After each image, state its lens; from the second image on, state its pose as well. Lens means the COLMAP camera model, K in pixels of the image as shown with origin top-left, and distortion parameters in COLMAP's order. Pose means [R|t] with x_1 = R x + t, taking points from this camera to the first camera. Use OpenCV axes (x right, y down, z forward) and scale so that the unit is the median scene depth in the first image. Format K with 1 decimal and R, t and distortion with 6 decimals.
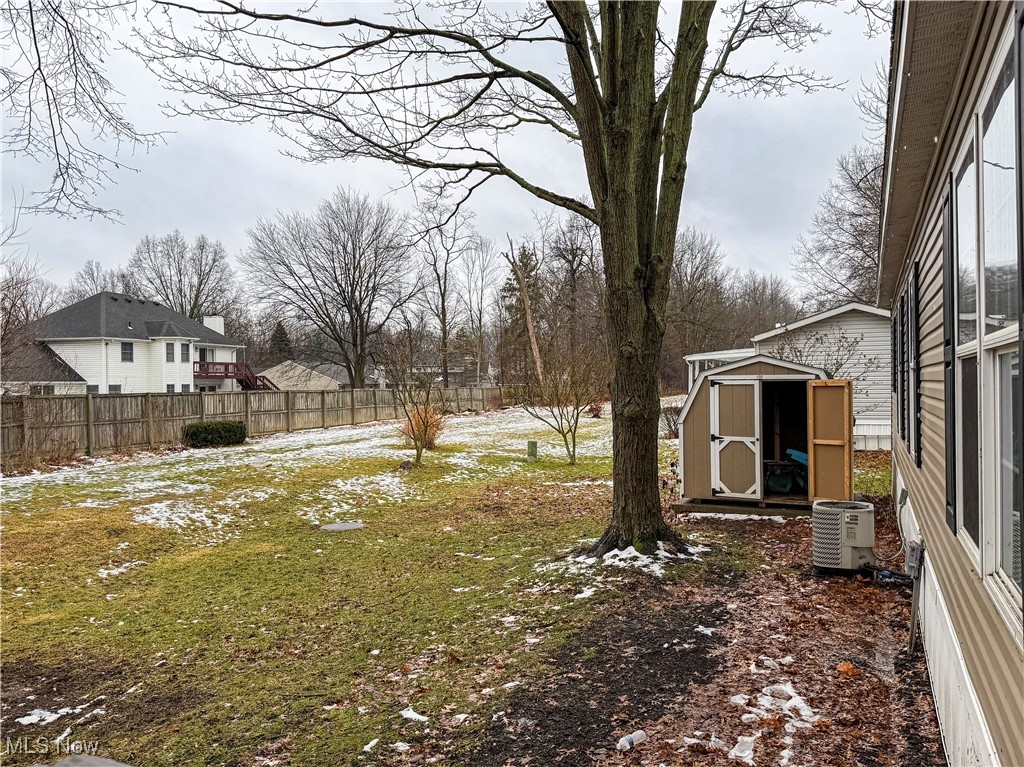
lens RADIAL K [[747.9, 0, 514.2], [0, 747.9, 392.7], [0, 0, 1]] dist [0.129491, -0.184876]
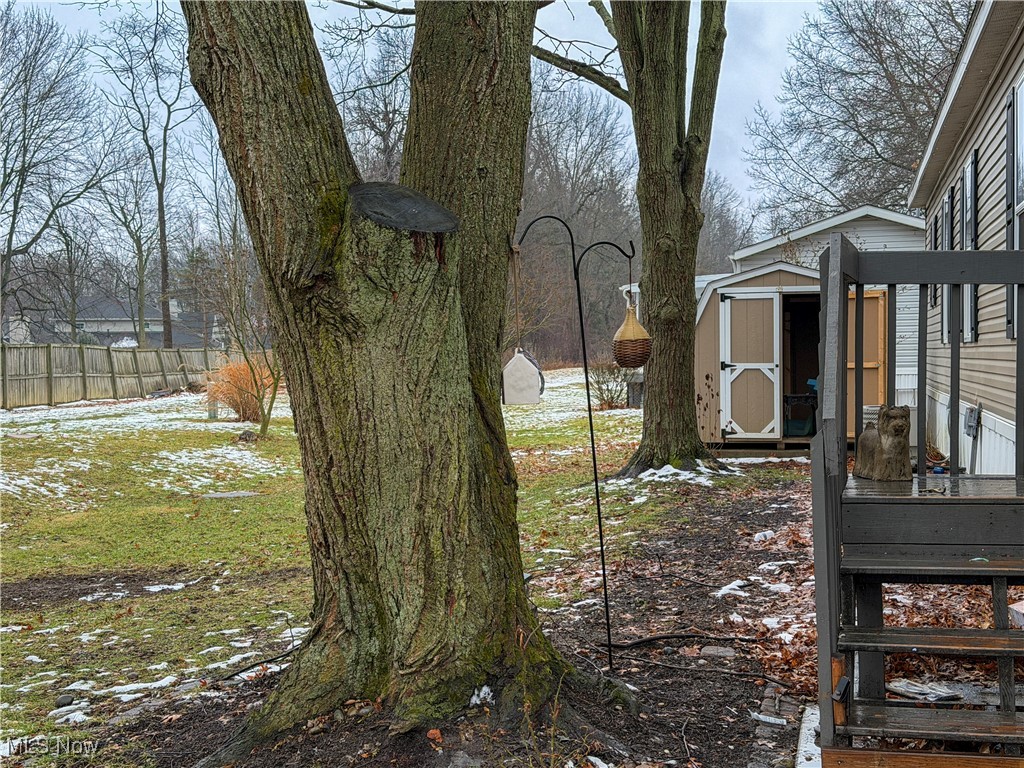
lens RADIAL K [[1364.3, 0, 508.6], [0, 1364.3, 421.9], [0, 0, 1]] dist [0.093023, 0.064355]
pose [[0.981831, -0.010980, 0.189439, -0.240915], [0.004457, 0.999383, 0.034826, 0.069070], [-0.189705, -0.033349, 0.981275, -0.393268]]
